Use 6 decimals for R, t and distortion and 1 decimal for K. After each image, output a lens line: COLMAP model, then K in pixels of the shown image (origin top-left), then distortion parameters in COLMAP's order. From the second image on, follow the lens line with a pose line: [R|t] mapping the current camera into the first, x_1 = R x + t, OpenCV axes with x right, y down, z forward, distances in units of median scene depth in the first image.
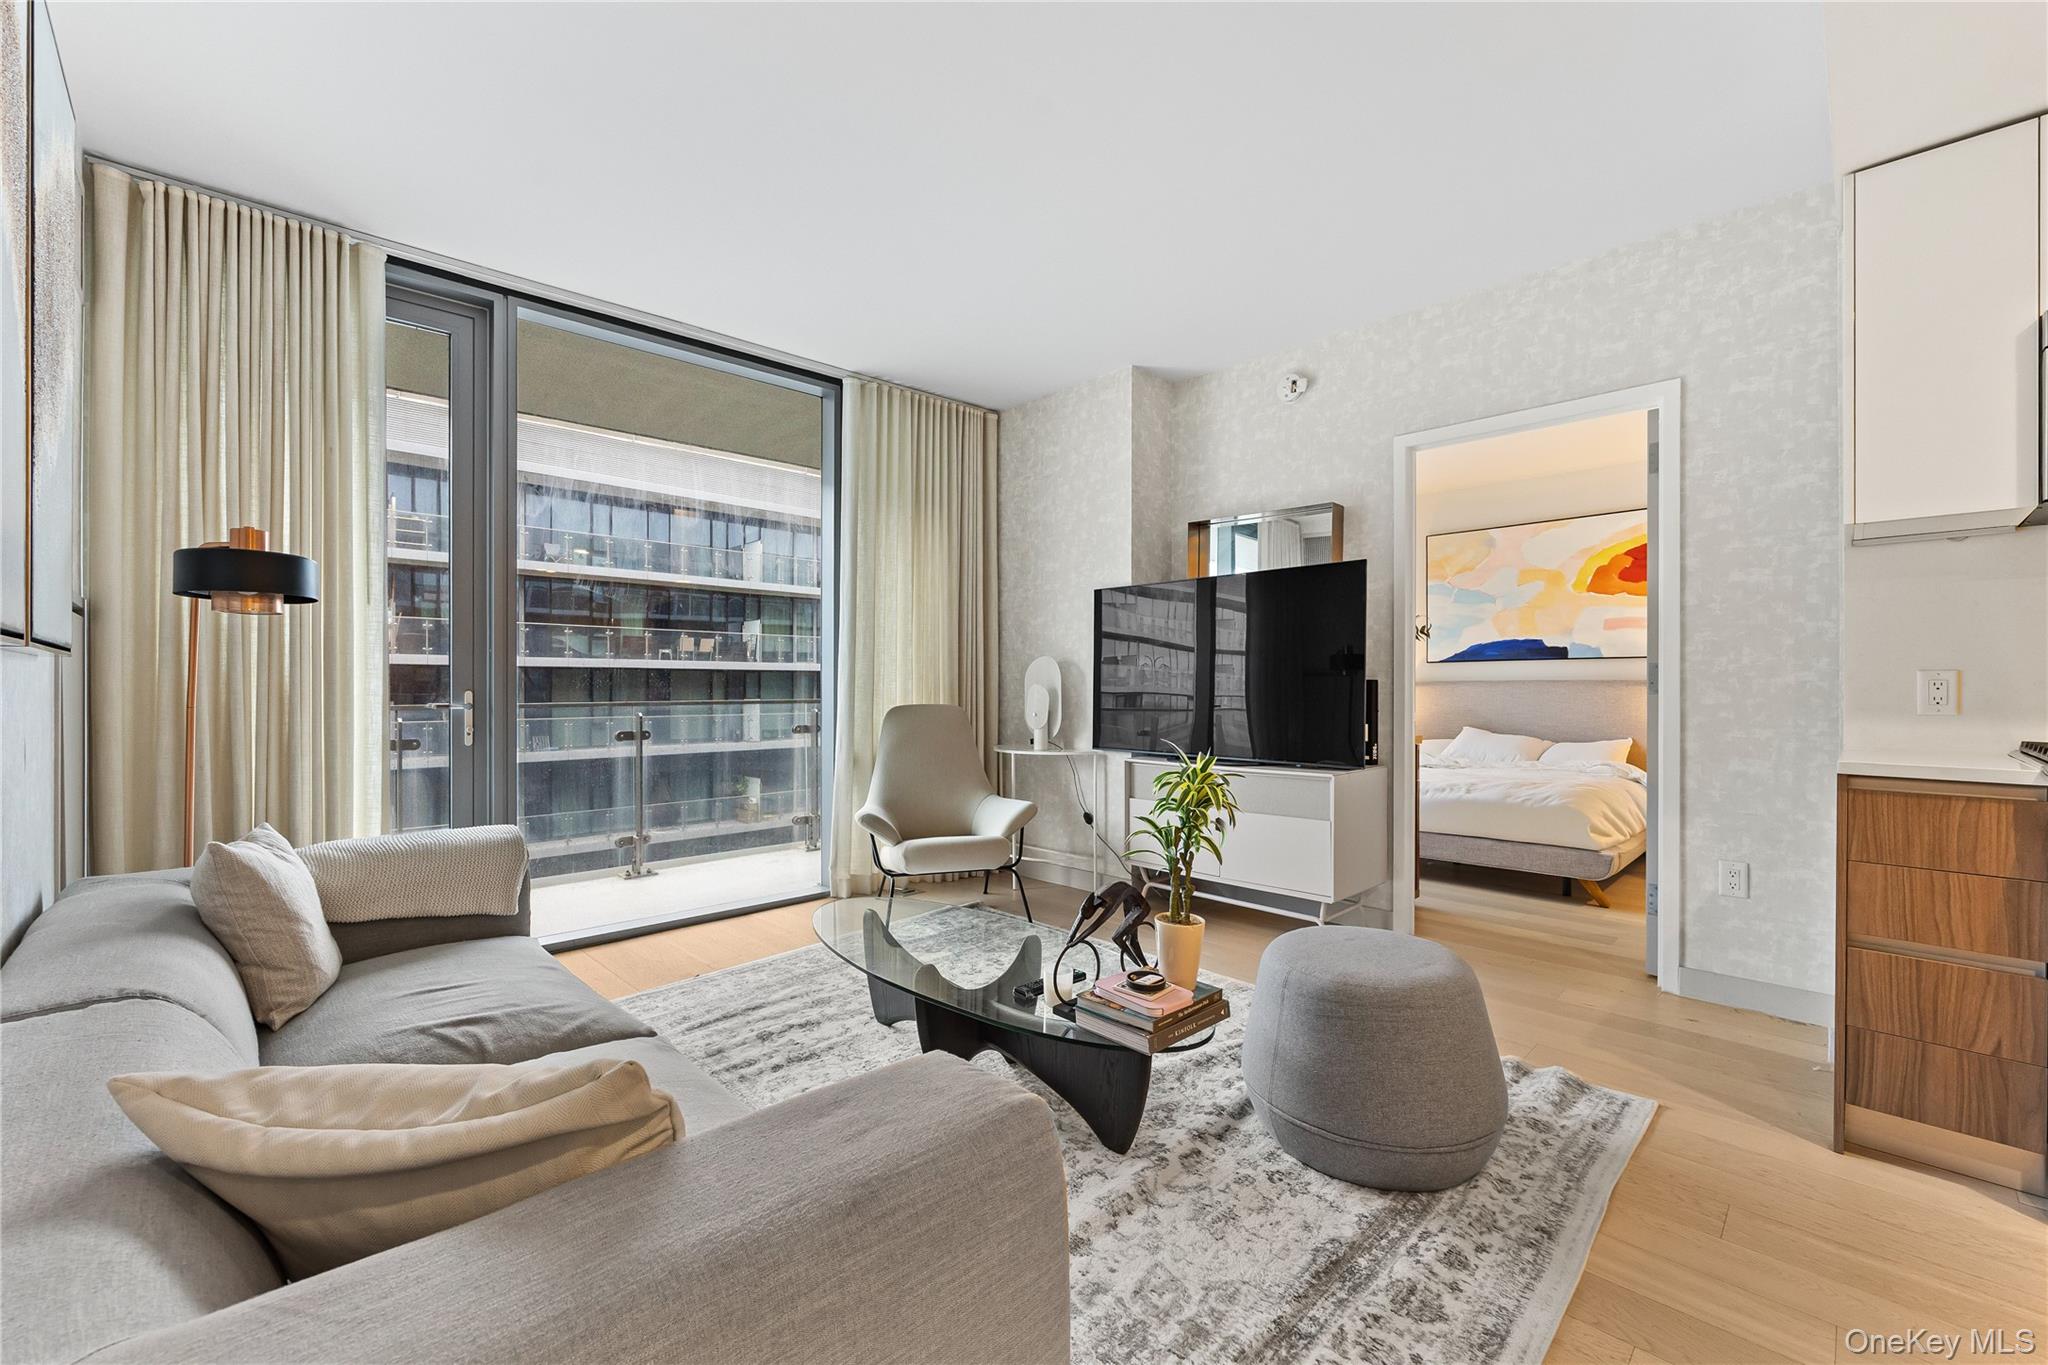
lens RADIAL K [[827.6, 0, 1026.3], [0, 827.6, 692.0], [0, 0, 1]] dist [-0.002373, -0.000363]
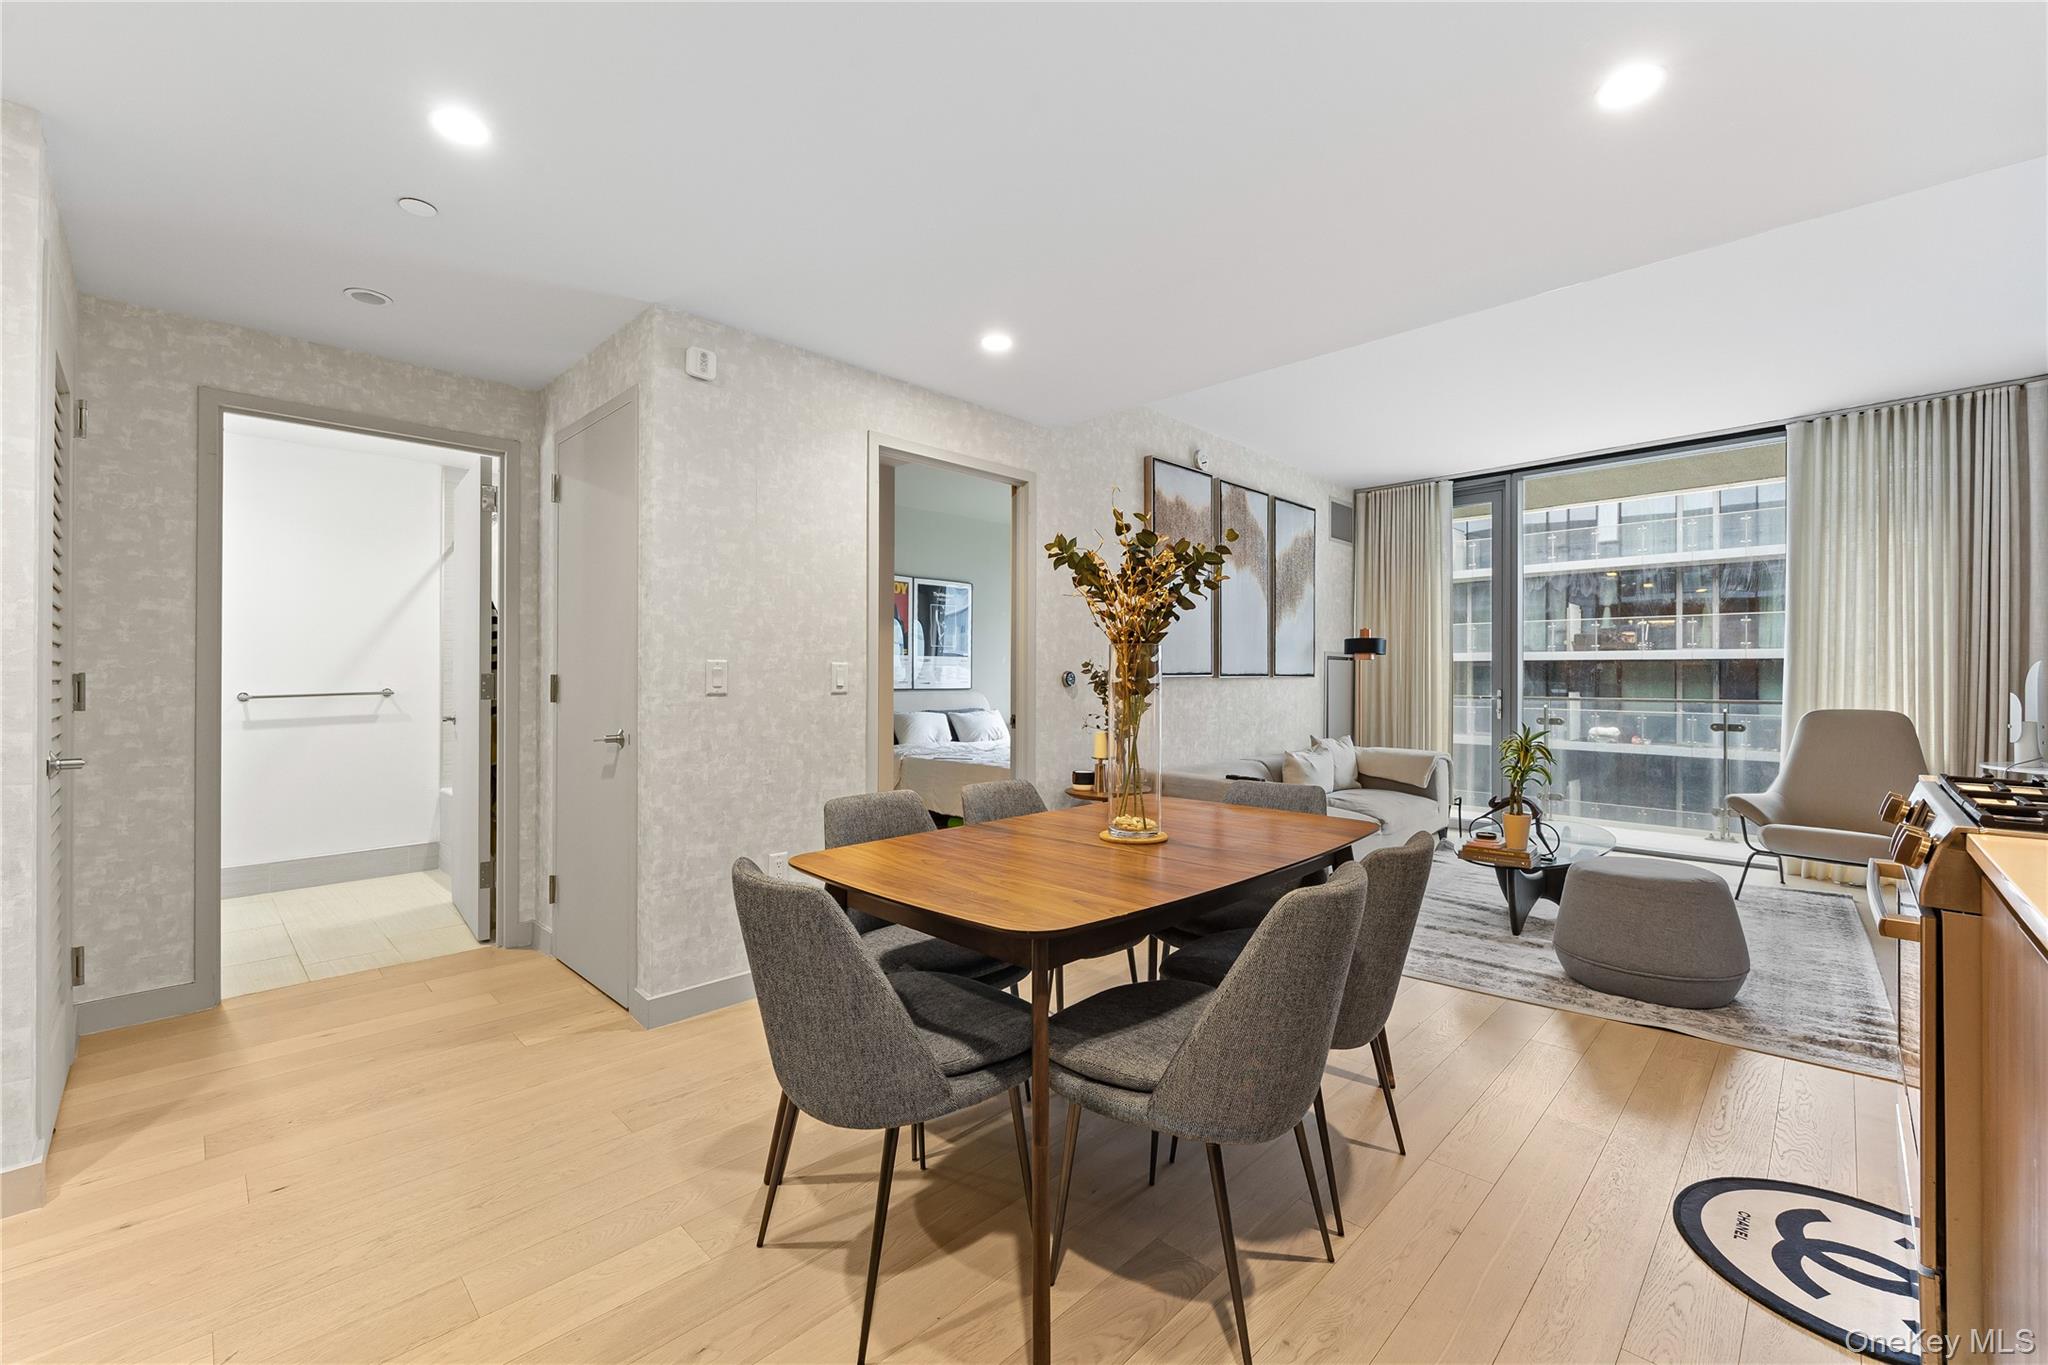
lens RADIAL K [[827.6, 0, 1011.5], [0, 827.6, 674.7], [0, 0, 1]] dist [-0.002373, -0.000363]
pose [[0.018664, 0.001042, -0.999825, 1.399969], [-0.011365, 0.999935, 0.000830, -0.026766], [0.999761, 0.011347, 0.018675, -0.165911]]
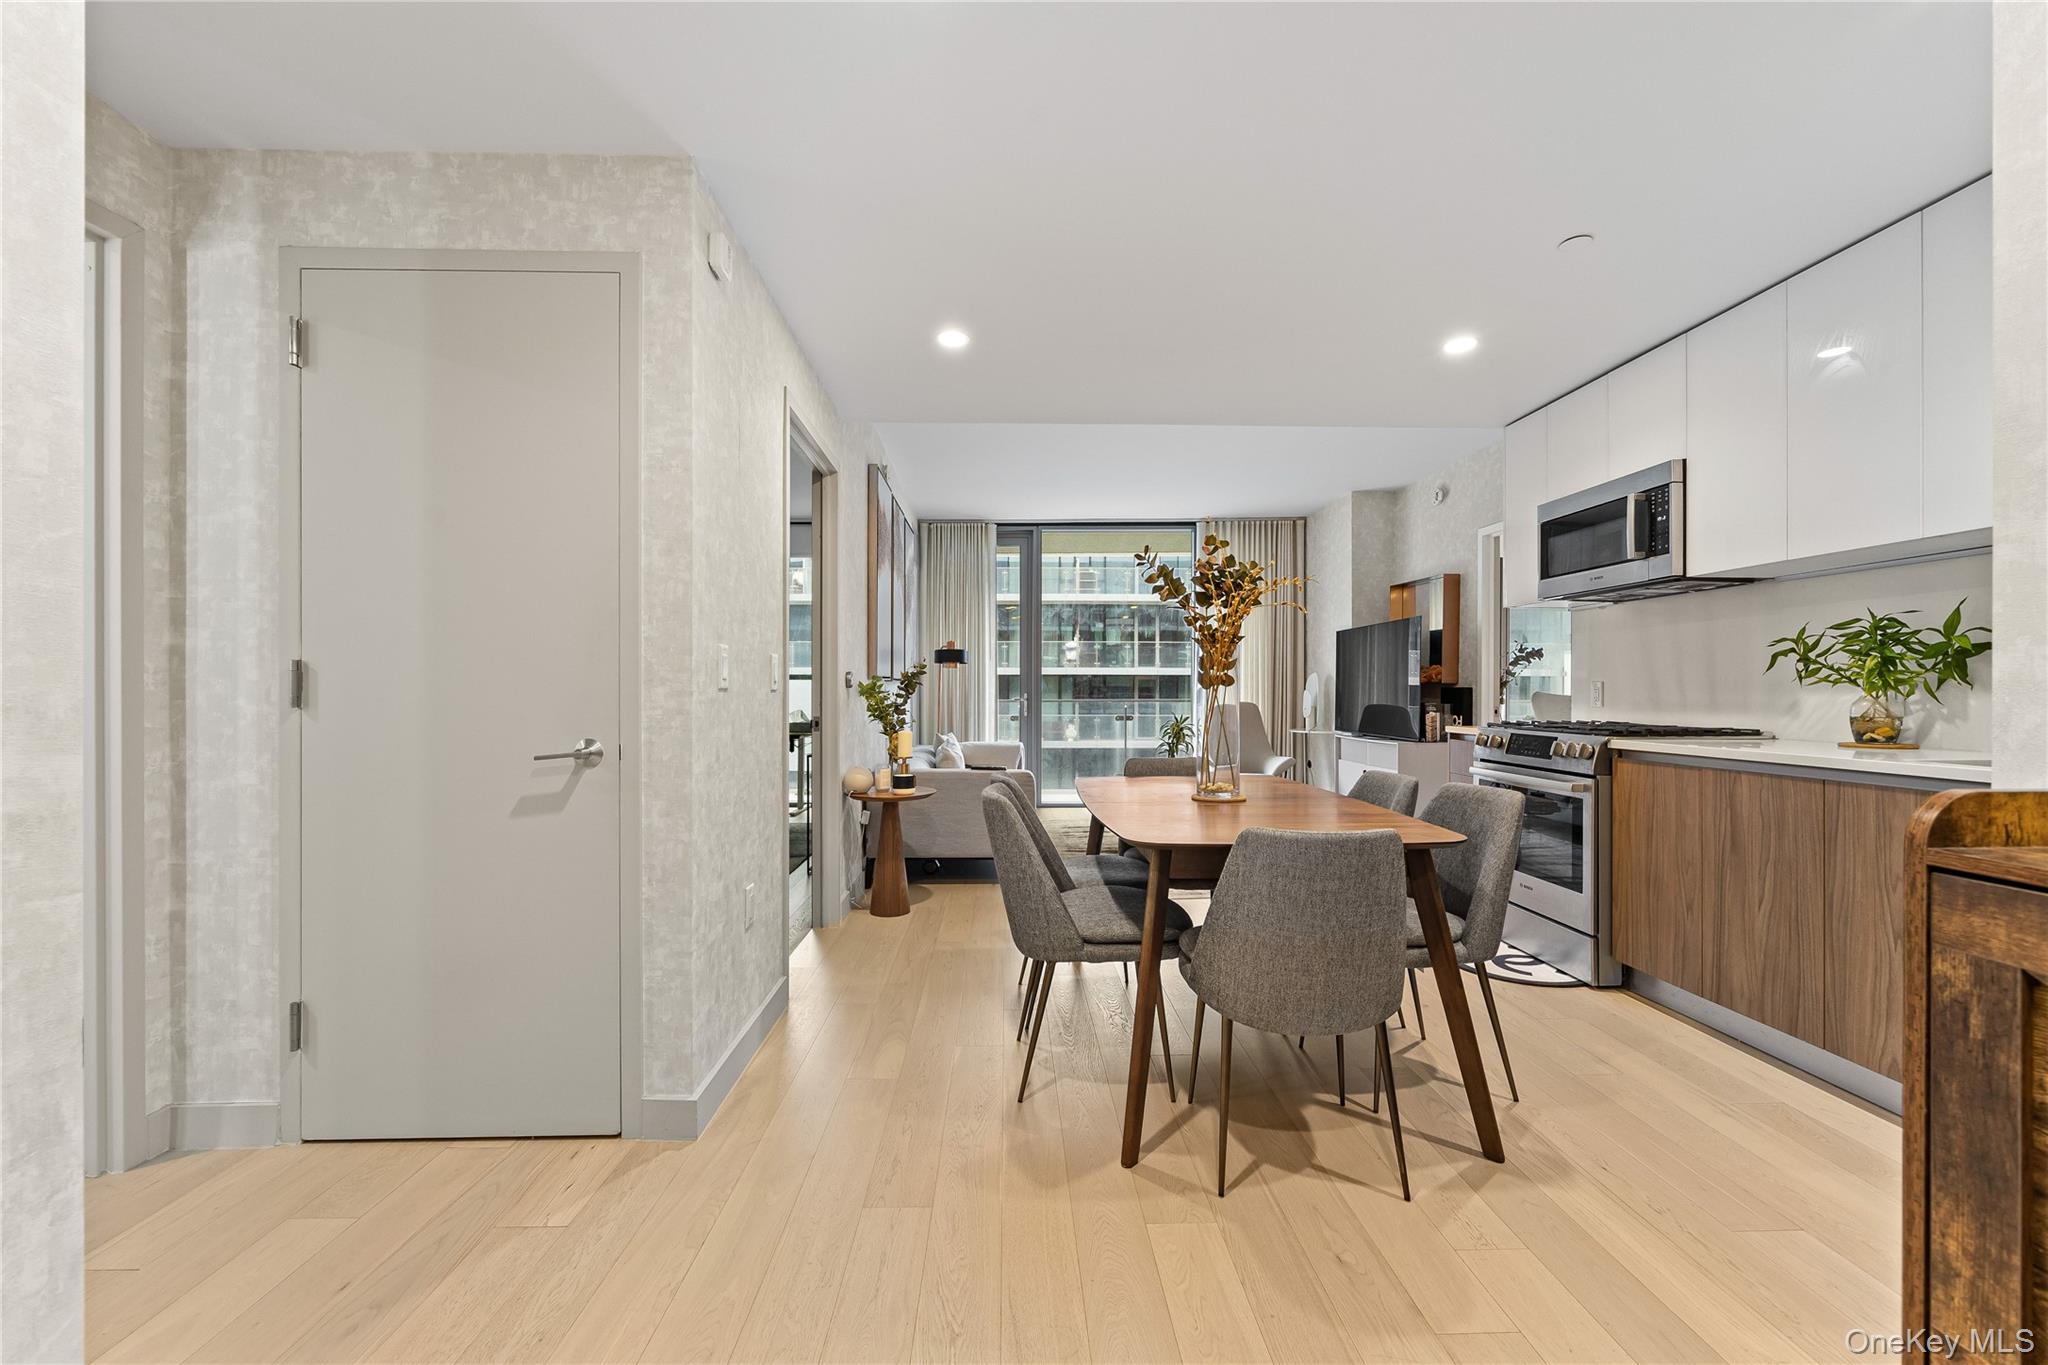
lens RADIAL K [[827.6, 0, 1022.4], [0, 827.6, 685.8], [0, 0, 1]] dist [-0.002373, -0.000363]
pose [[0.733374, -0.002510, -0.679821, 1.119496], [-0.007617, 0.999900, -0.011910, 0.007522], [0.679783, 0.013913, 0.733281, -0.901279]]
